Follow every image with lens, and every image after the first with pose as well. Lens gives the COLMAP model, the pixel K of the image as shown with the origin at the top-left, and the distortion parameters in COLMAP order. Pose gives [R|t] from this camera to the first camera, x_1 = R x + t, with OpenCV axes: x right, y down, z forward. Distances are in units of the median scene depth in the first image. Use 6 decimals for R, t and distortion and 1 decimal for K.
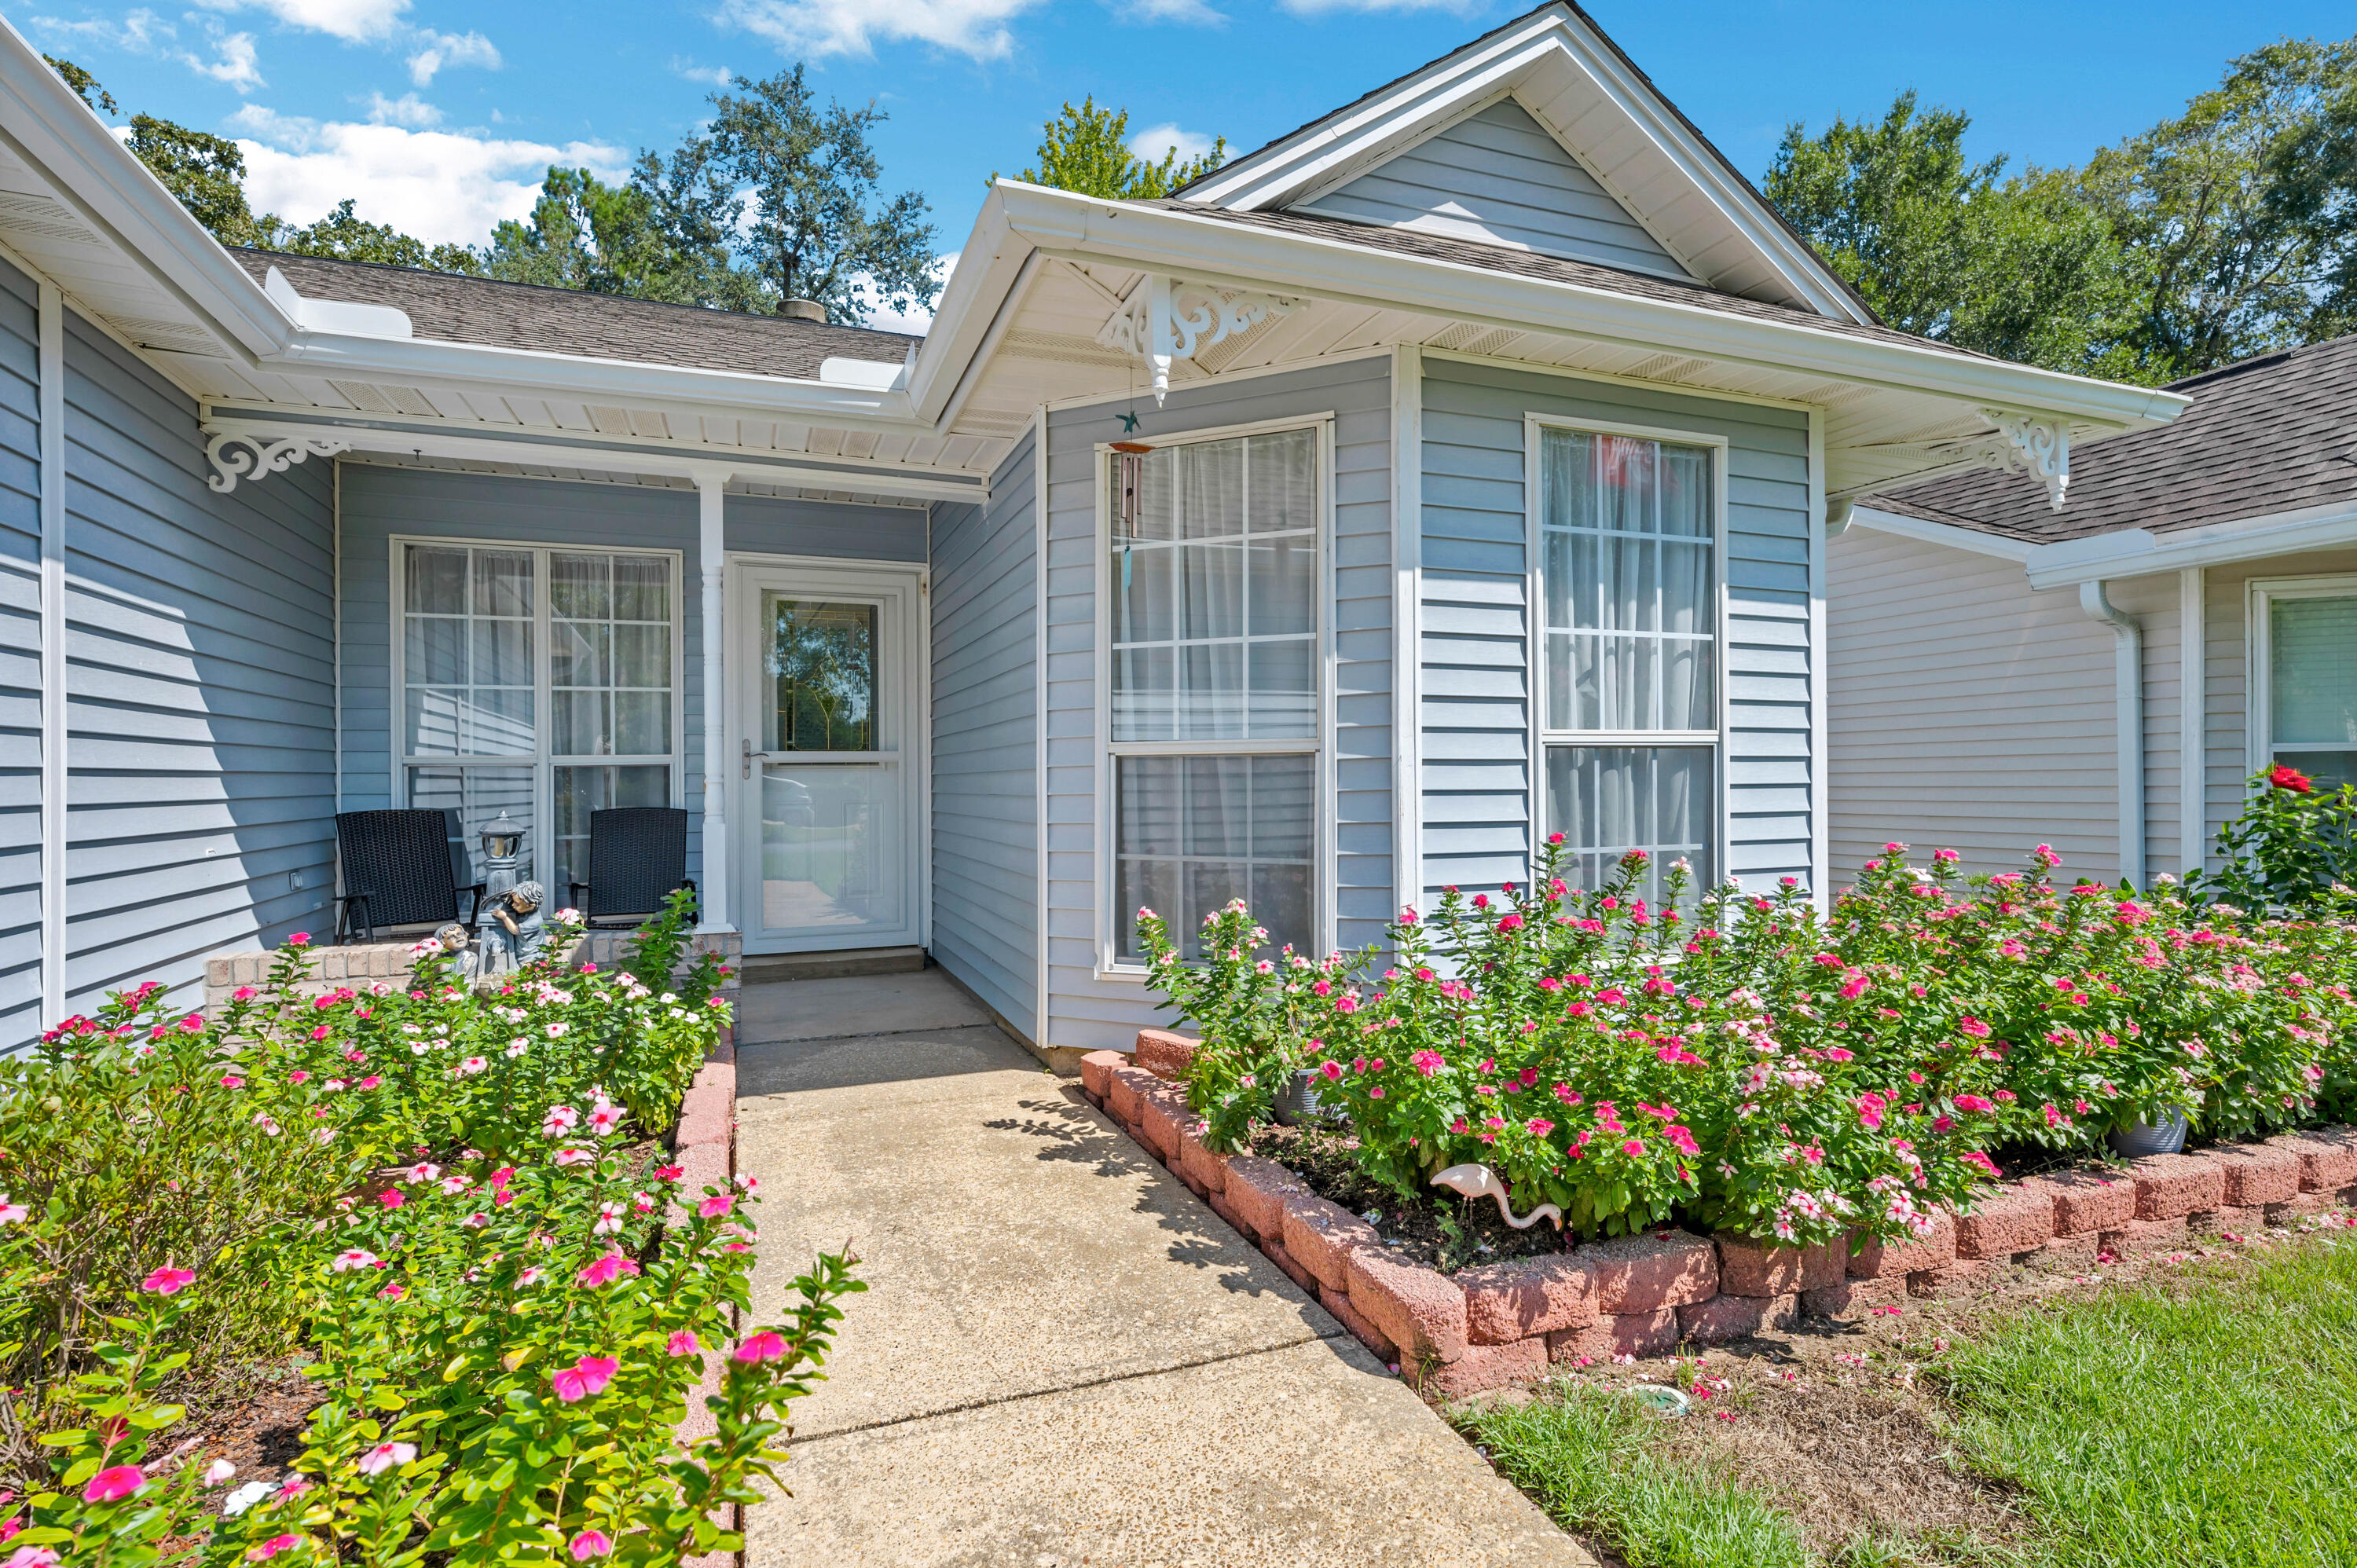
lens RADIAL K [[1164.4, 0, 1187.1], [0, 1164.4, 776.7], [0, 0, 1]] dist [-0.003735, -0.000935]
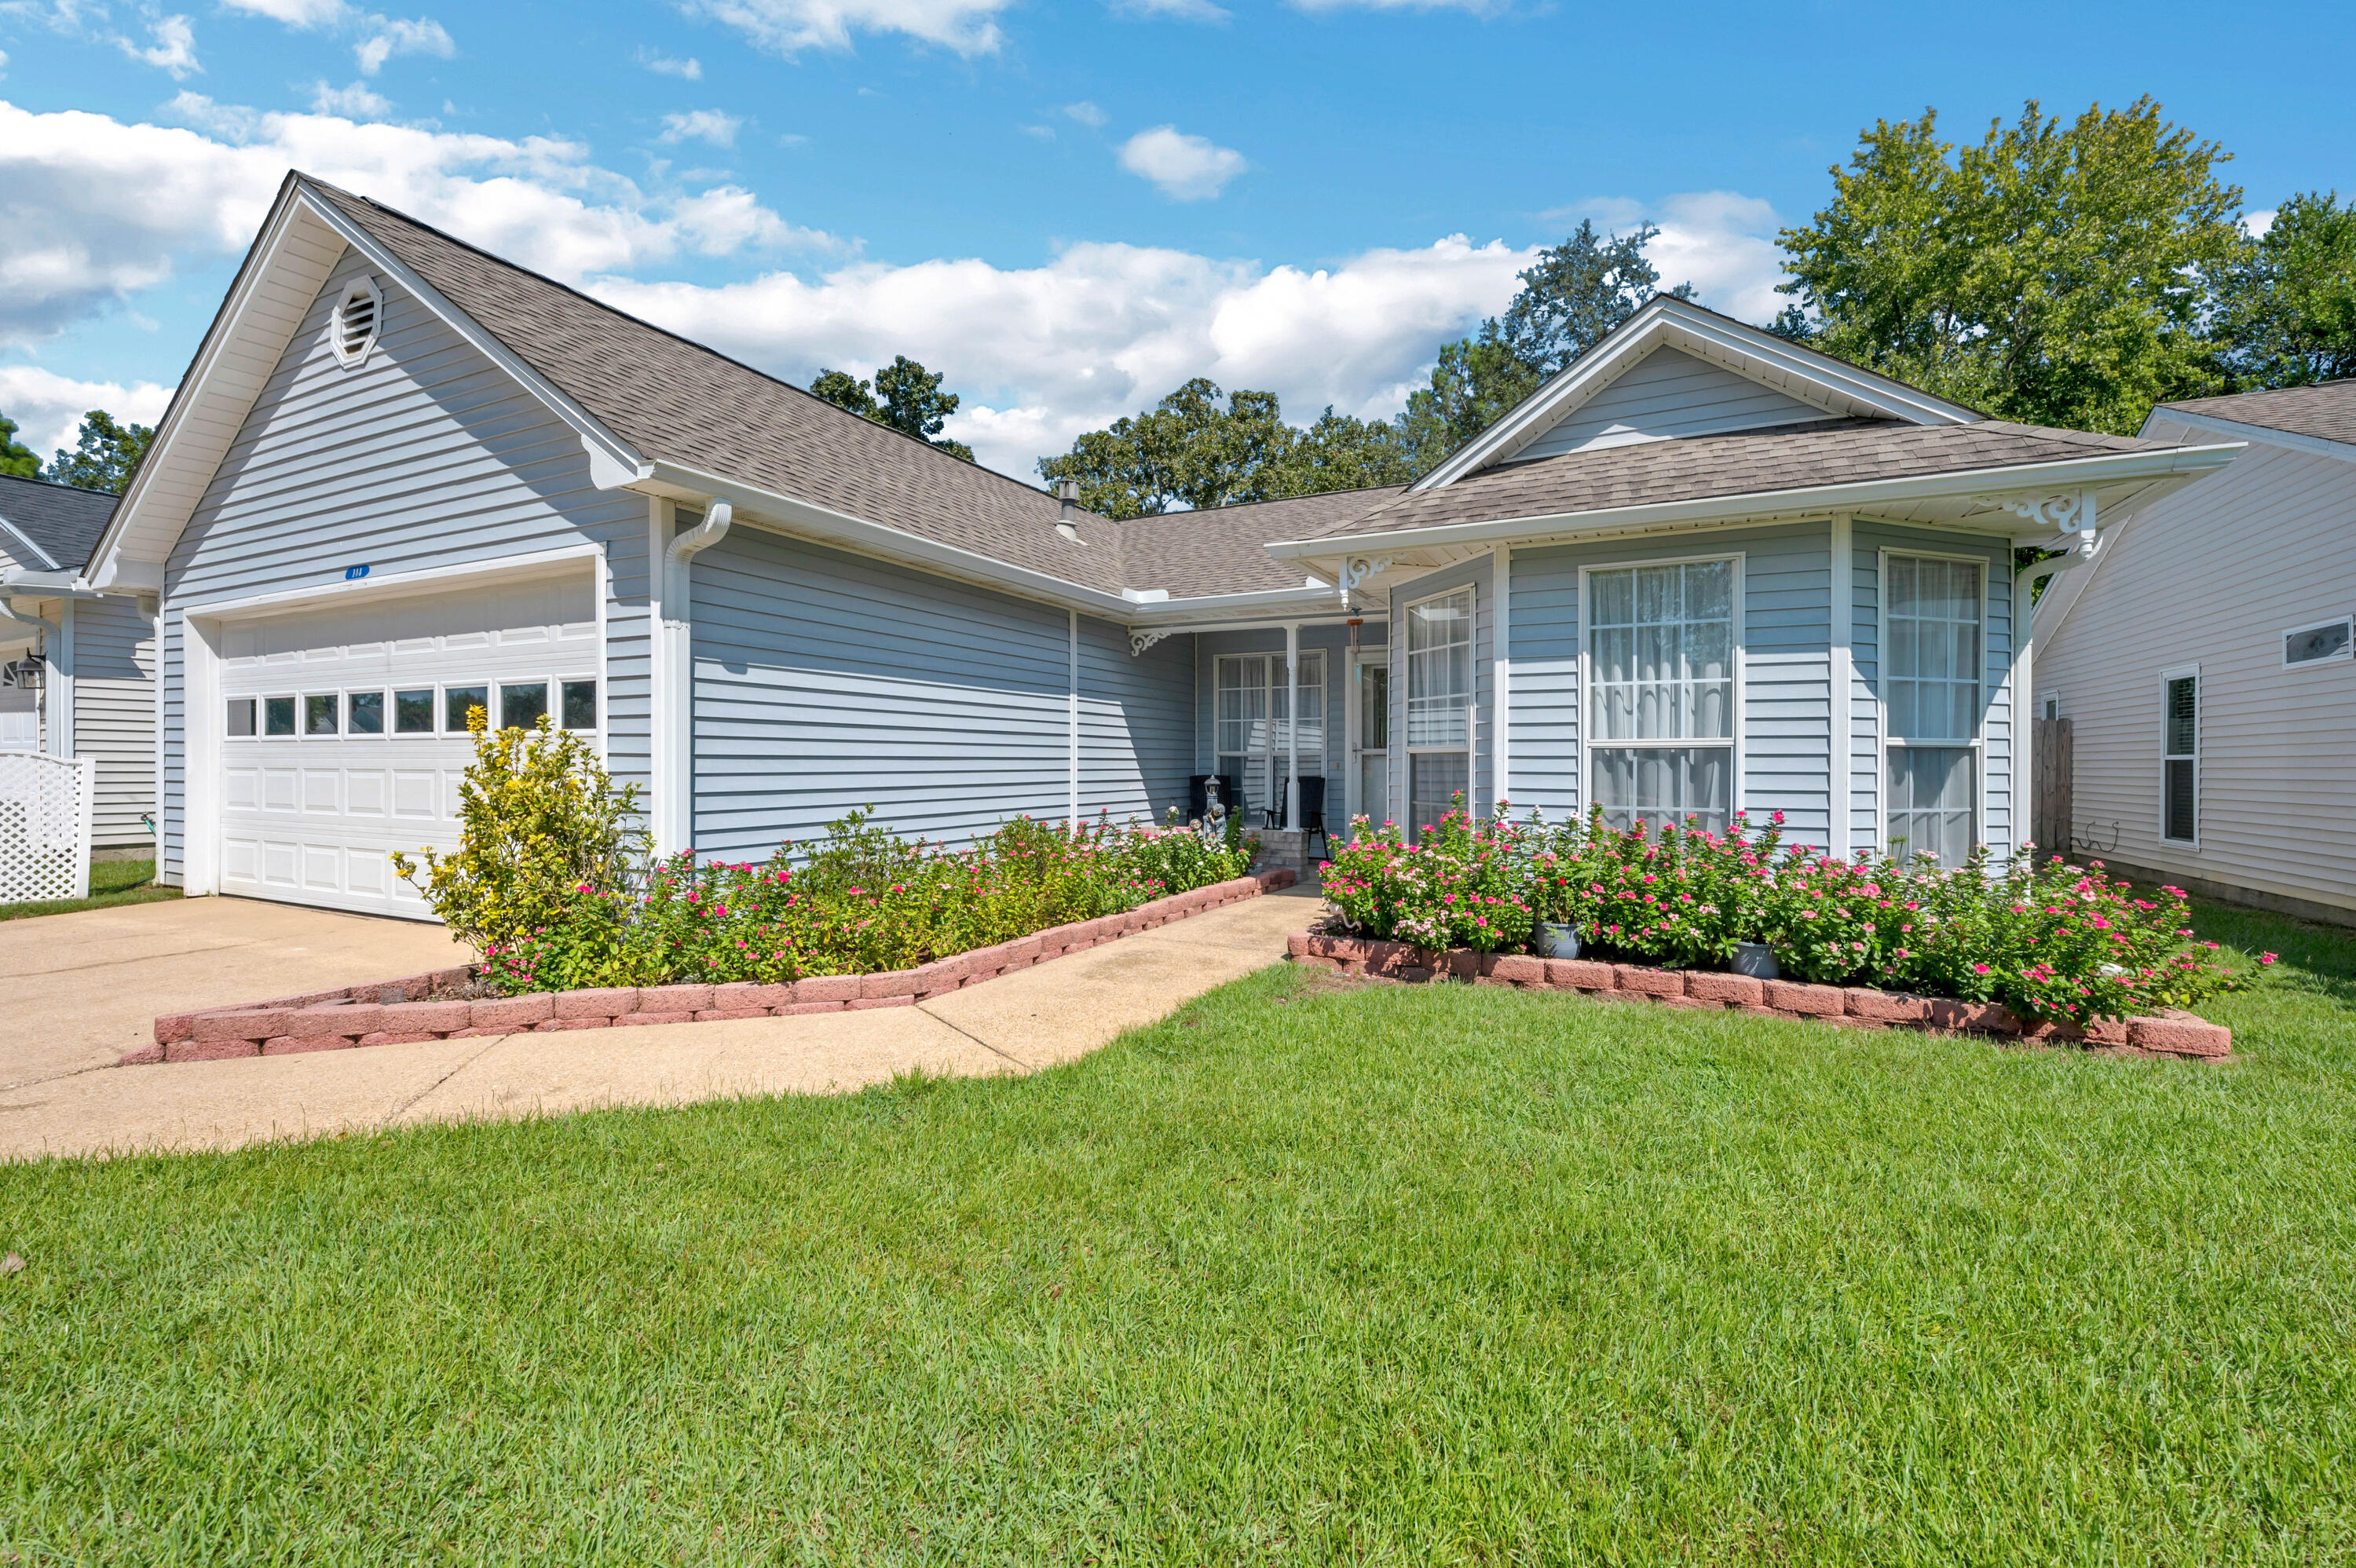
lens RADIAL K [[979.8, 0, 1175.0], [0, 979.8, 774.1], [0, 0, 1]] dist [-0.001084, 0.000016]
pose [[0.666600, 0.017076, -0.745220, 0.956138], [-0.007029, 0.999837, 0.016622, -0.006898], [0.745382, -0.005842, 0.666612, -0.469427]]
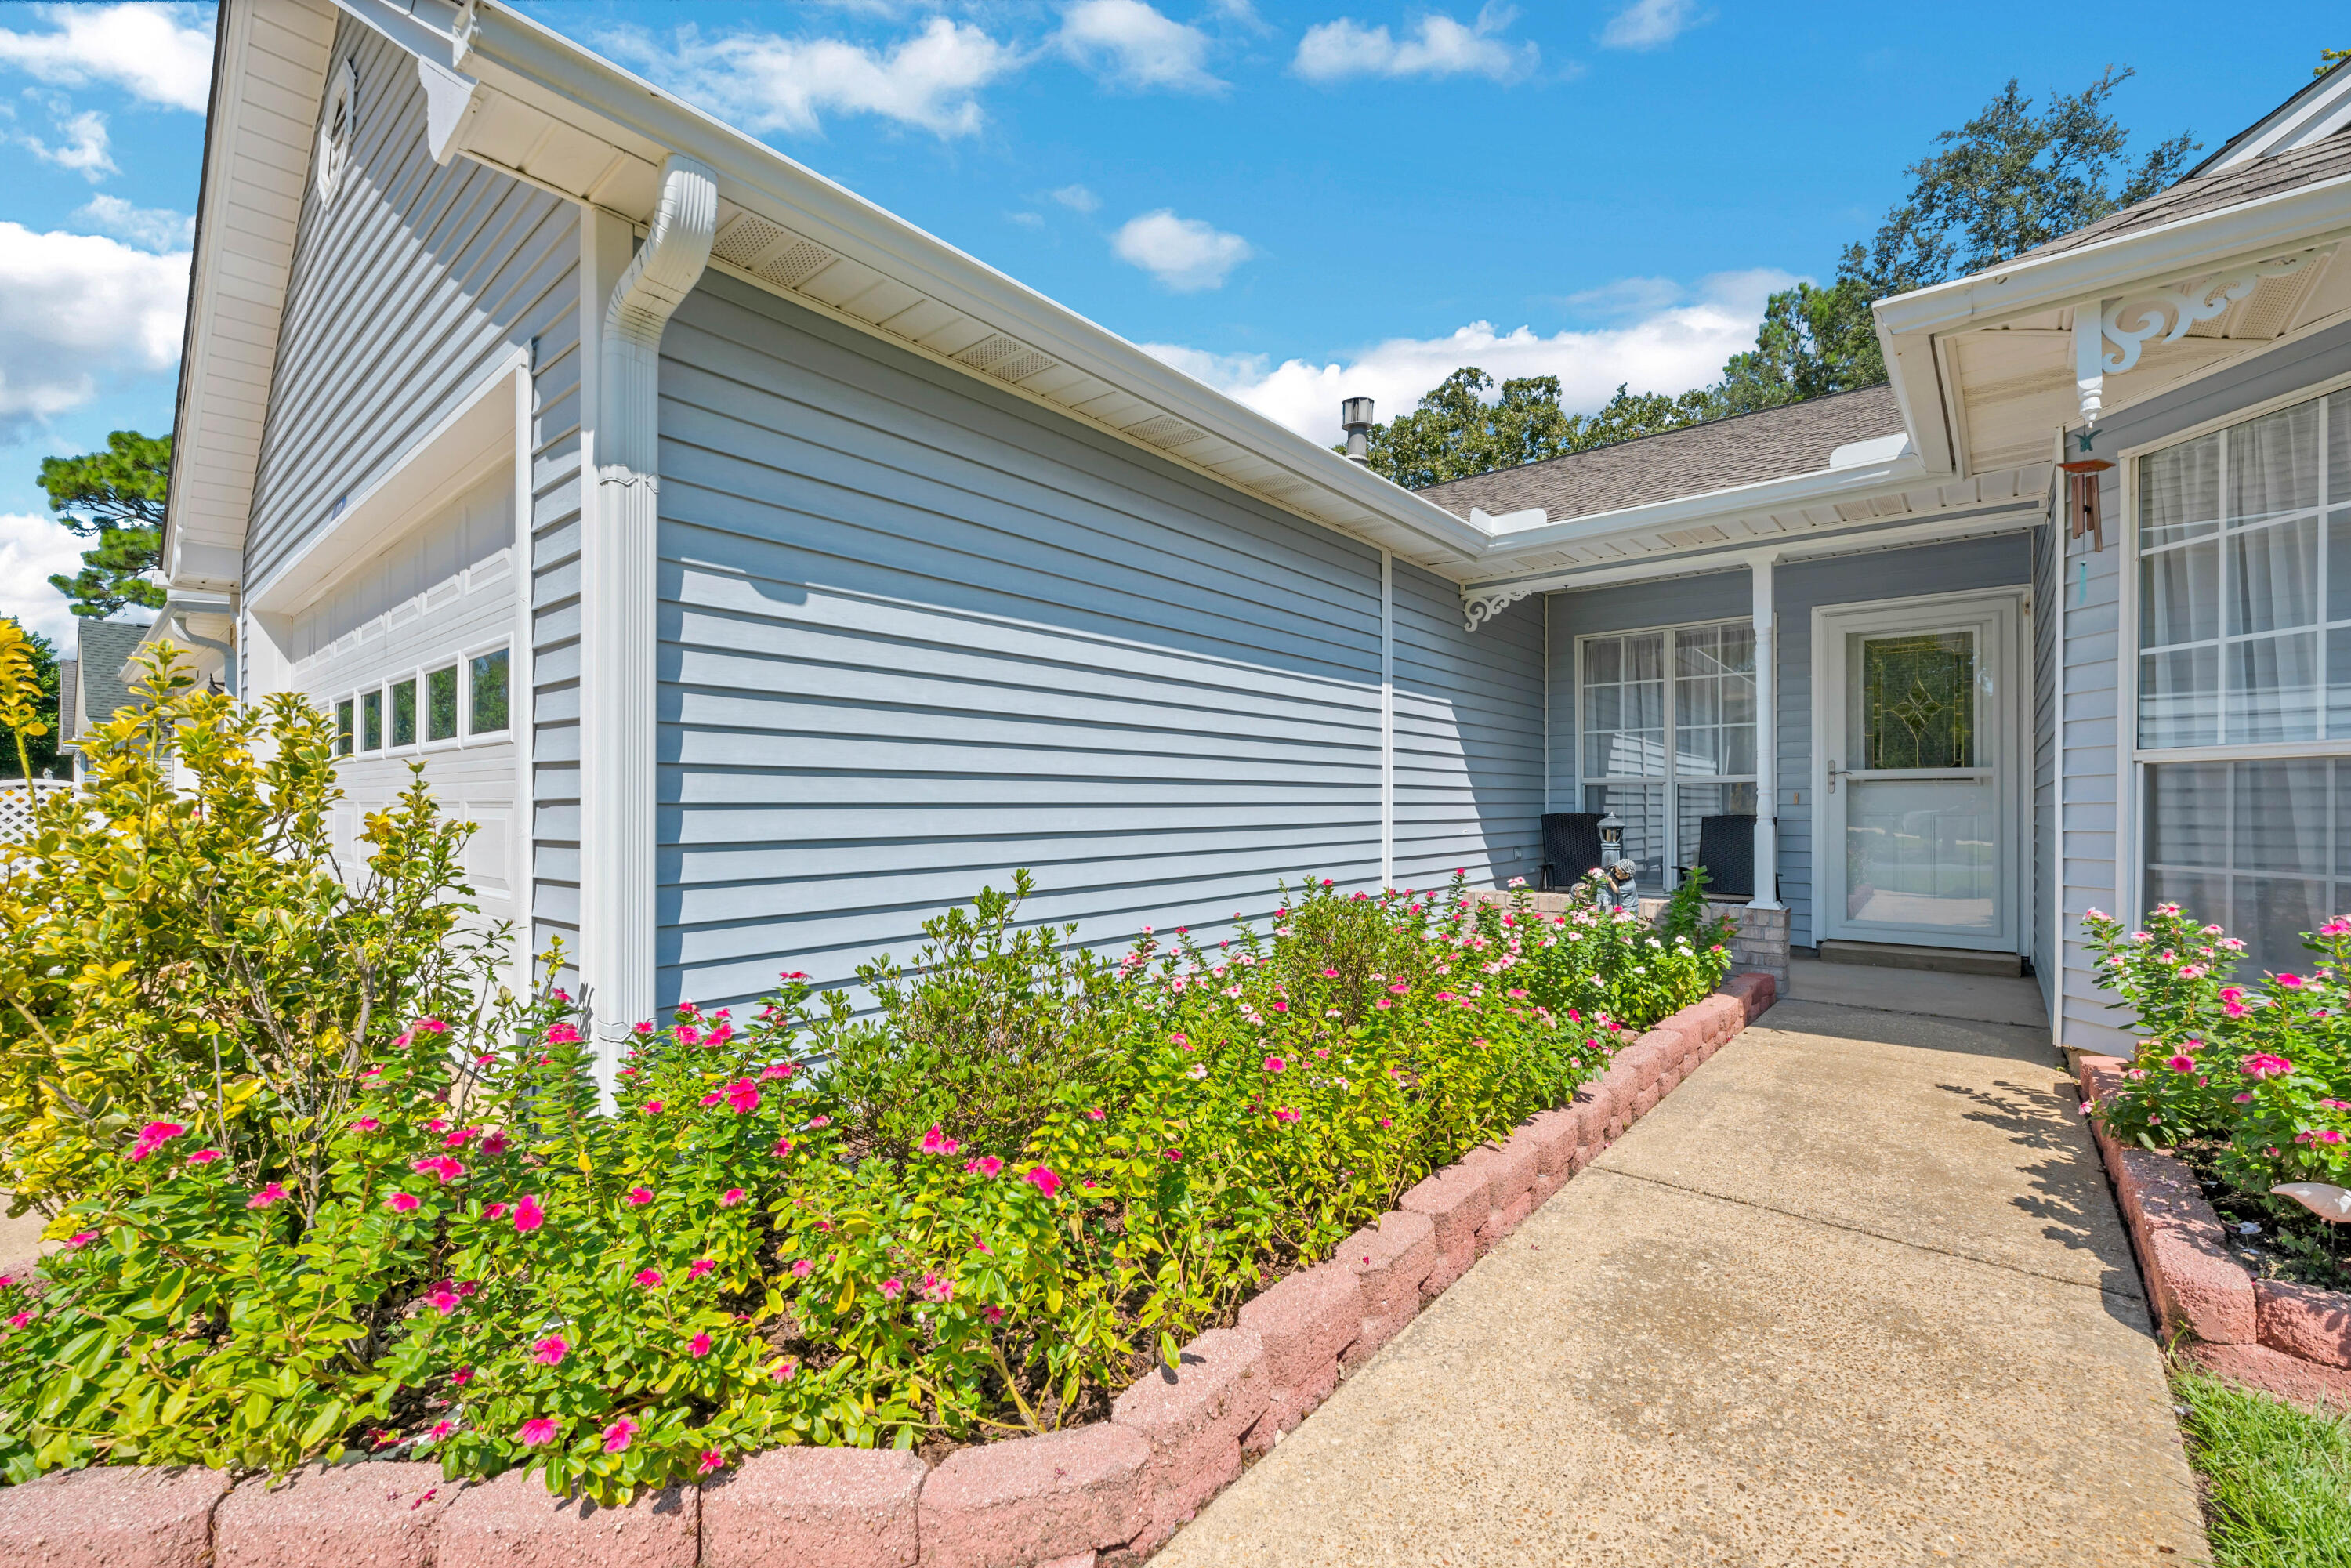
lens RADIAL K [[965.7, 0, 1184.2], [0, 965.7, 799.7], [0, 0, 1]] dist [-0.002496, -0.000286]
pose [[0.476643, 0.002350, -0.879094, 0.268456], [-0.002550, 0.999996, 0.001291, 0.014007], [0.879093, 0.001626, 0.476647, -0.098984]]
